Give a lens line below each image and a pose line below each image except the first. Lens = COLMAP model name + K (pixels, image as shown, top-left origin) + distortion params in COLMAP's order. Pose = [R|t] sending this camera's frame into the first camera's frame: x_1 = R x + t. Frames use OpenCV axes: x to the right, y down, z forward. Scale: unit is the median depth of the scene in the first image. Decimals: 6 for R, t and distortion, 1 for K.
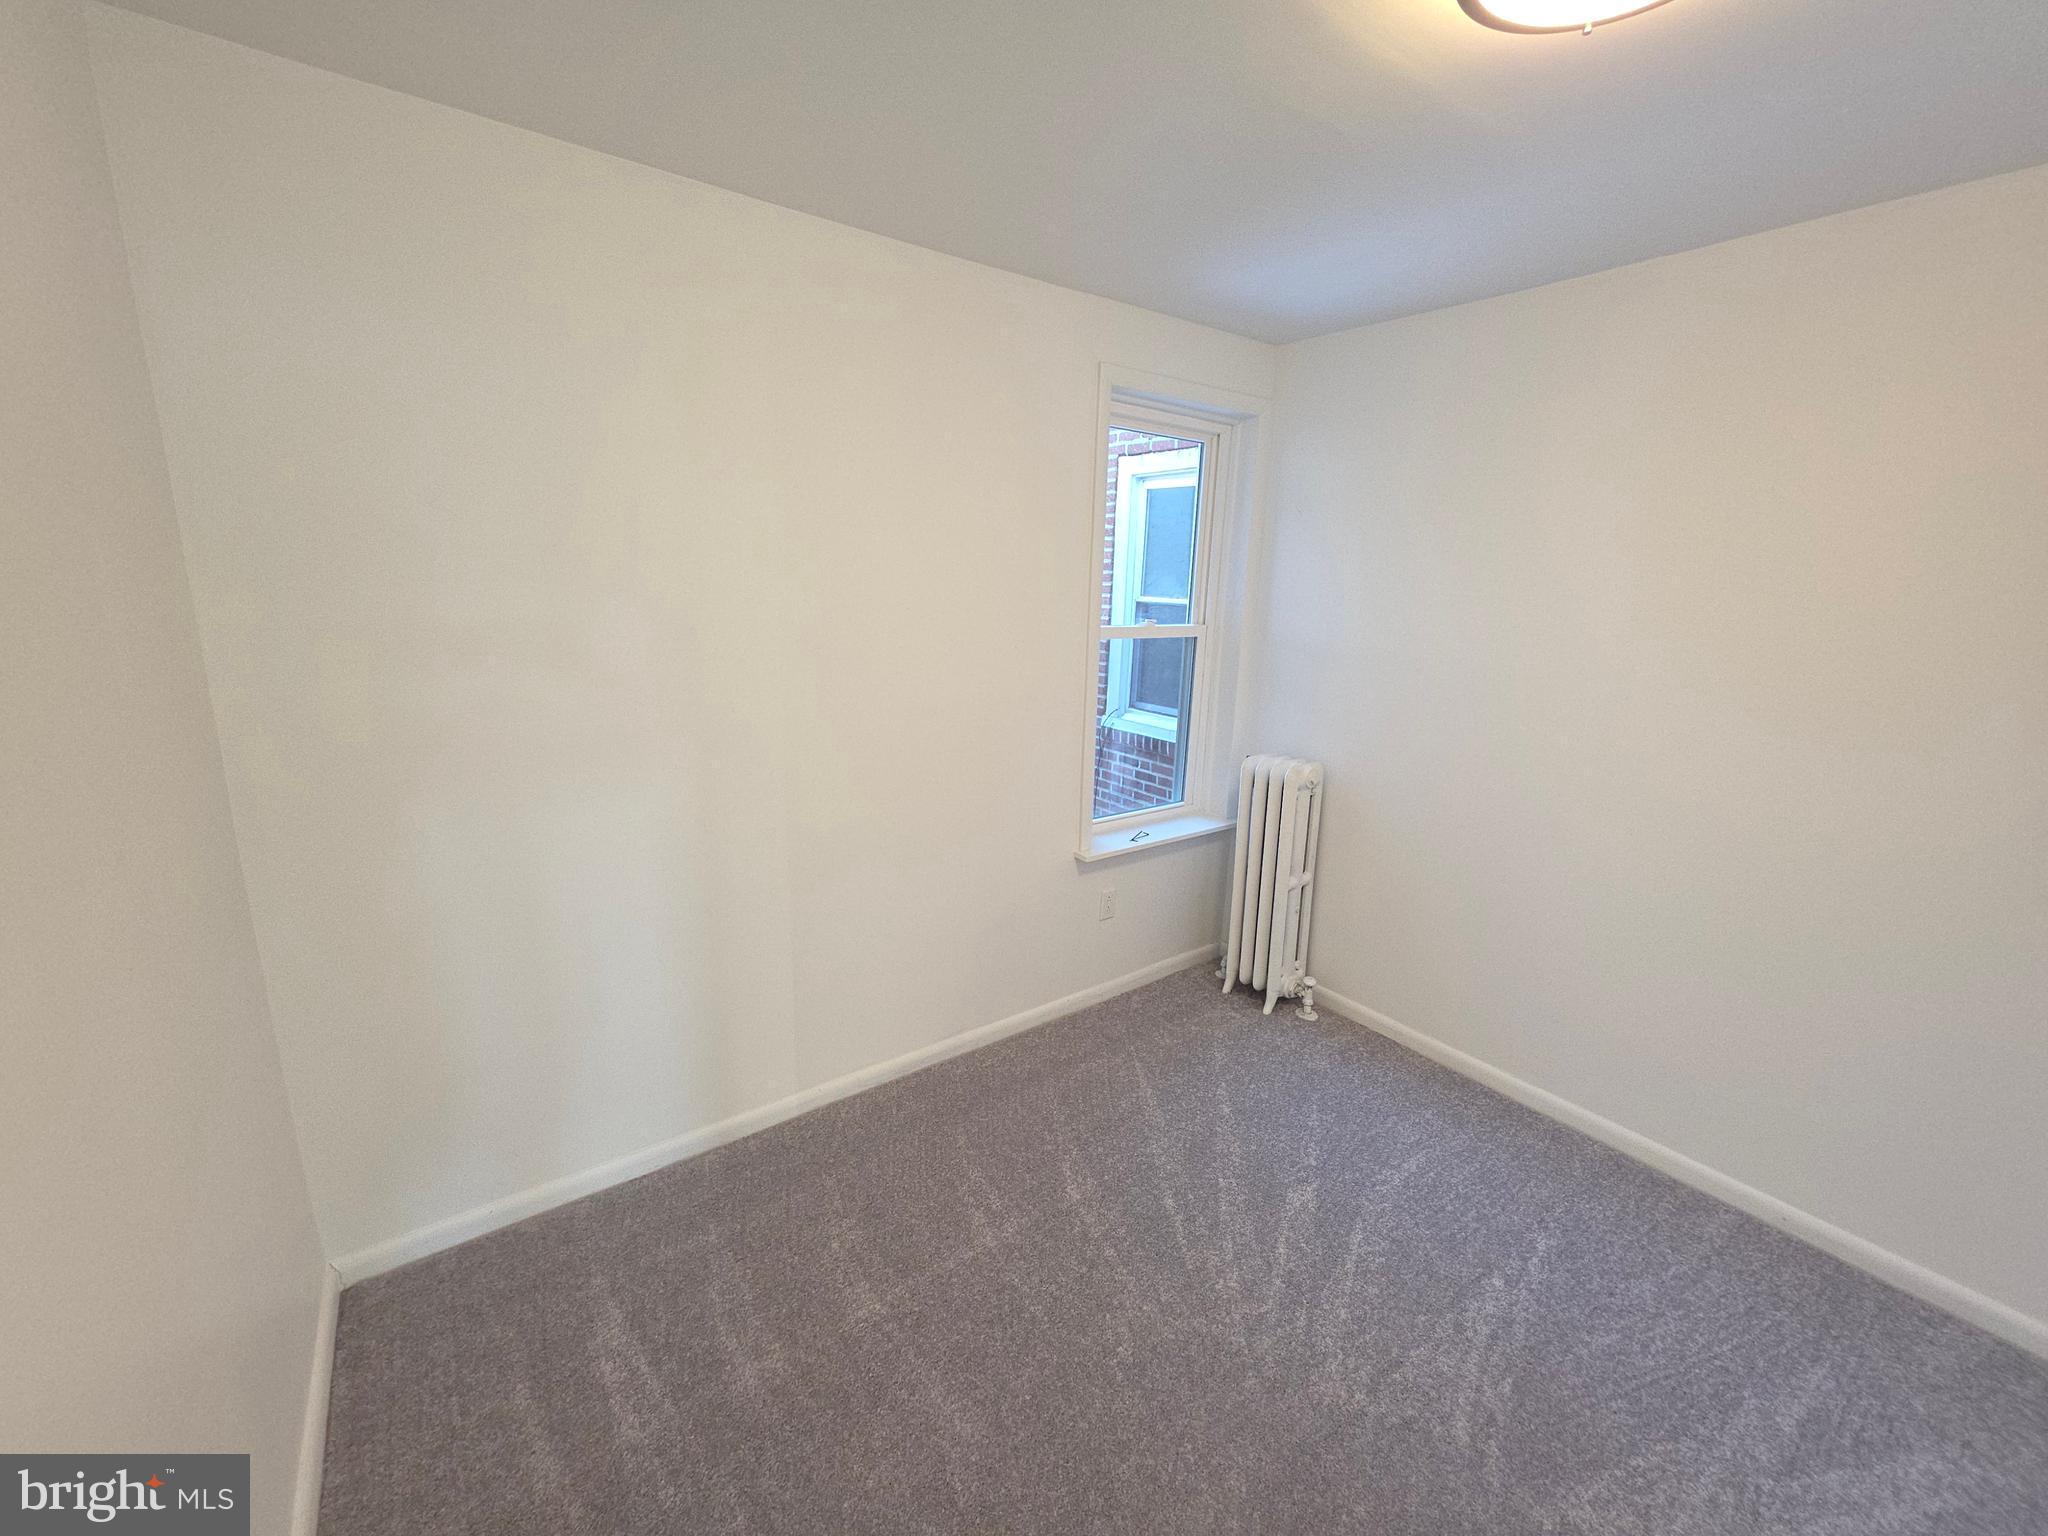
lens RADIAL K [[814.2, 0, 1019.7], [0, 814.2, 778.4], [0, 0, 1]] dist [0.004525, -0.001016]
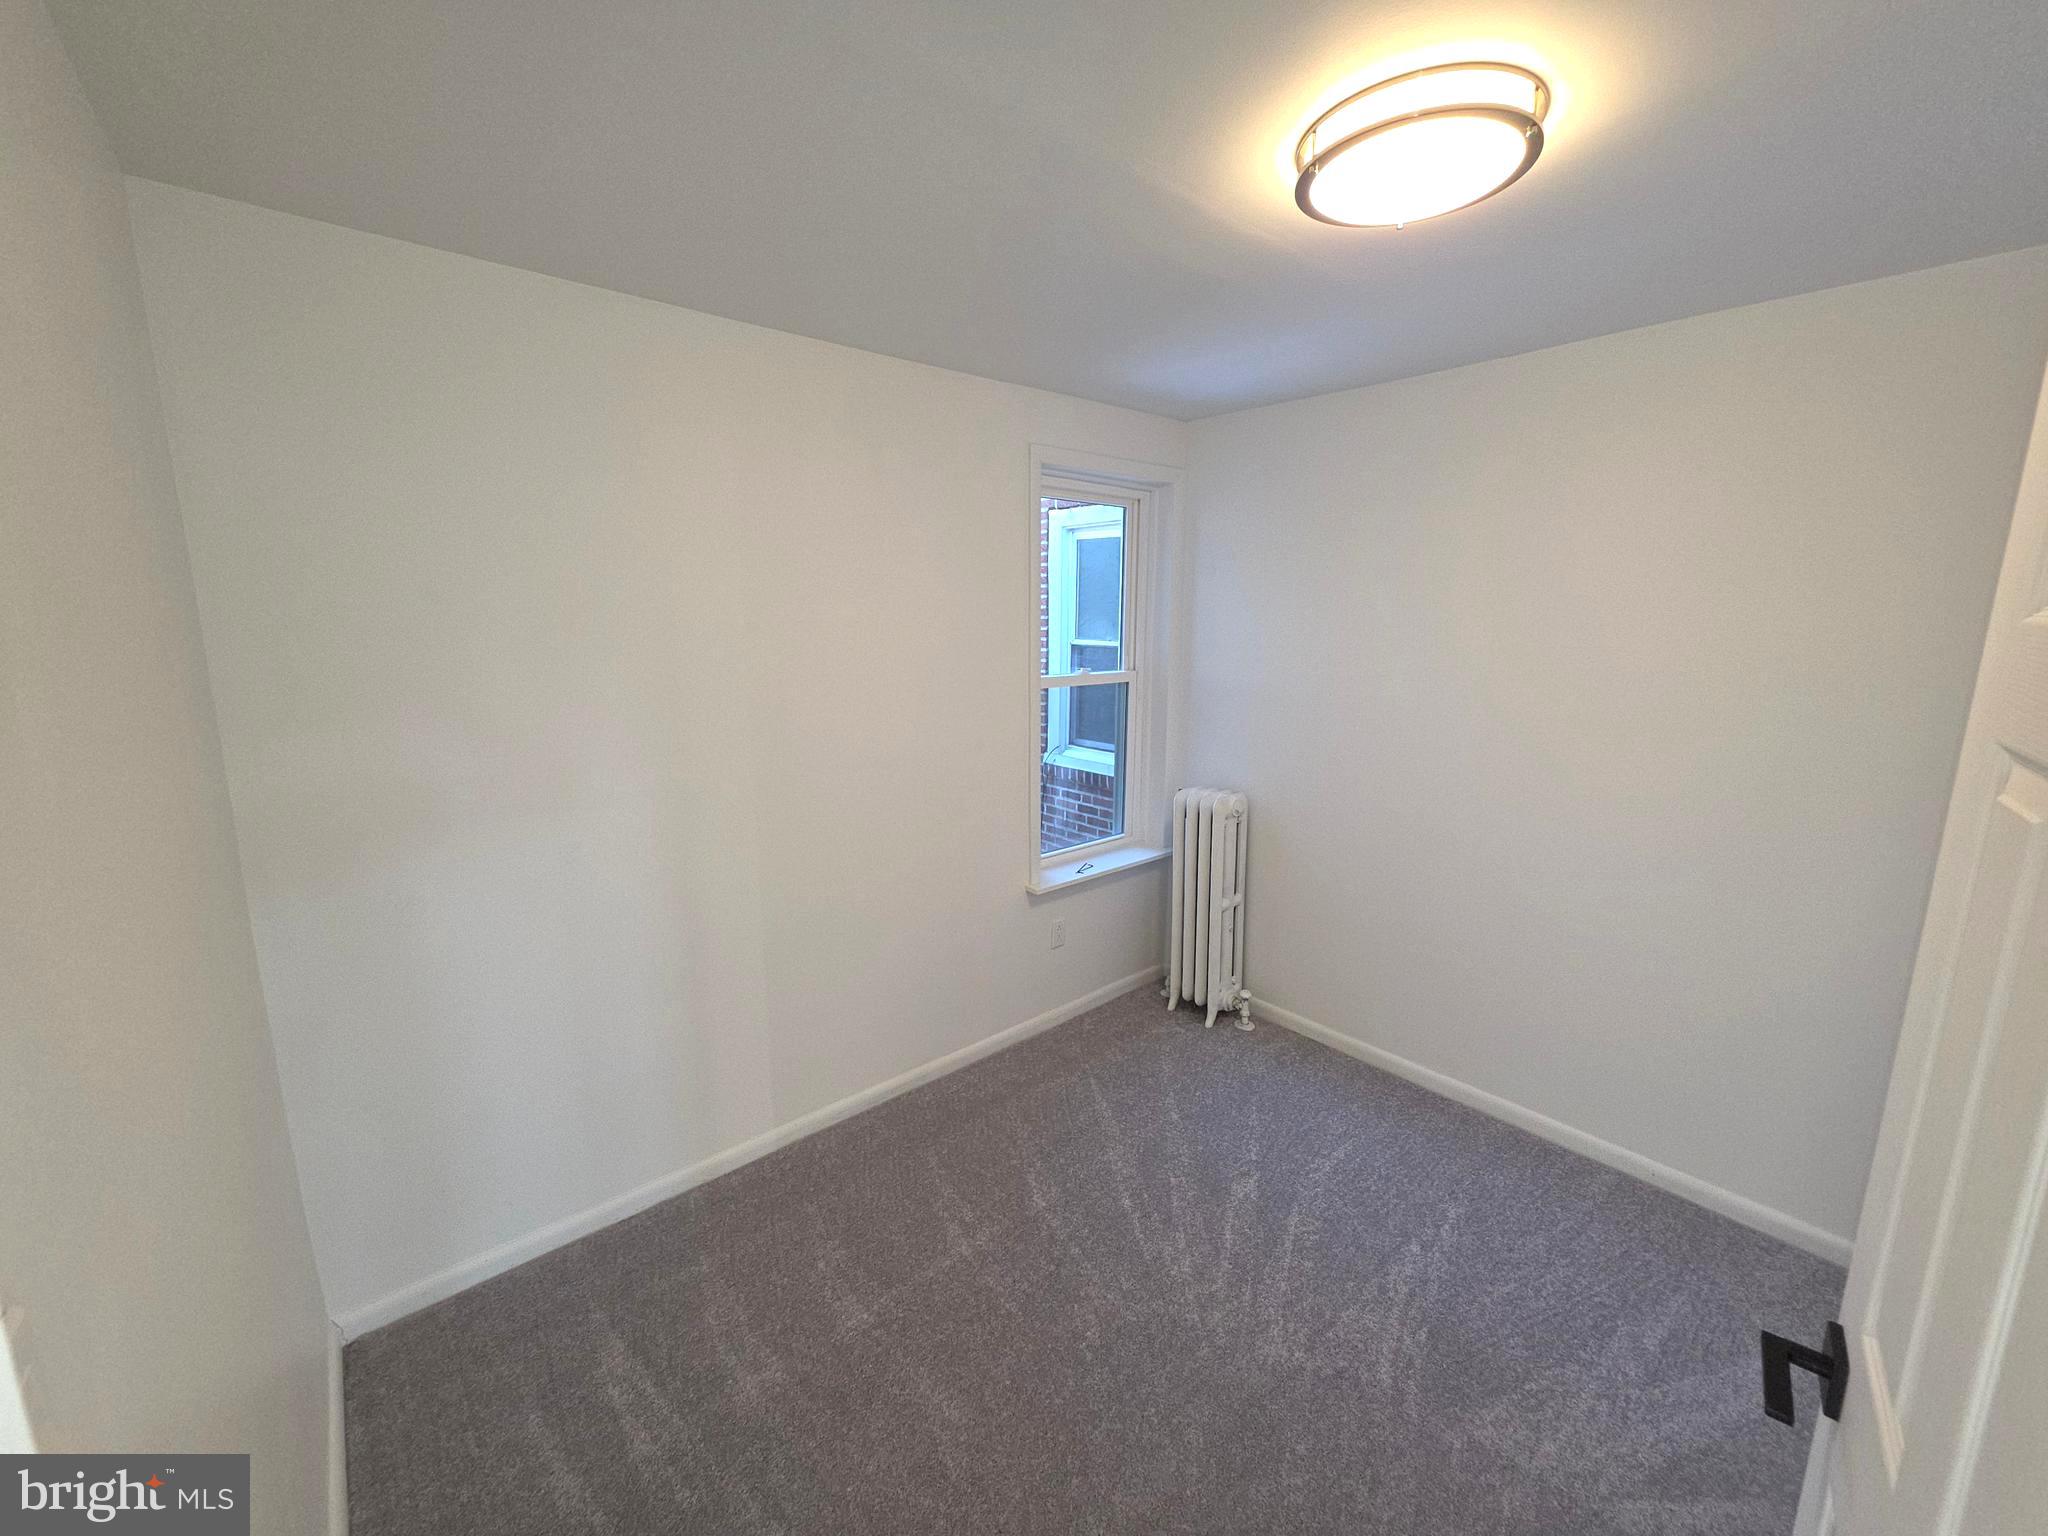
lens RADIAL K [[814.2, 0, 1027.1], [0, 814.2, 778.2], [0, 0, 1]] dist [0.004525, -0.001016]
pose [[0.996002, -0.039914, 0.079916, -0.016578], [0.043163, 0.998293, -0.039344, -0.013959], [-0.078209, 0.042636, 0.996025, -0.118528]]
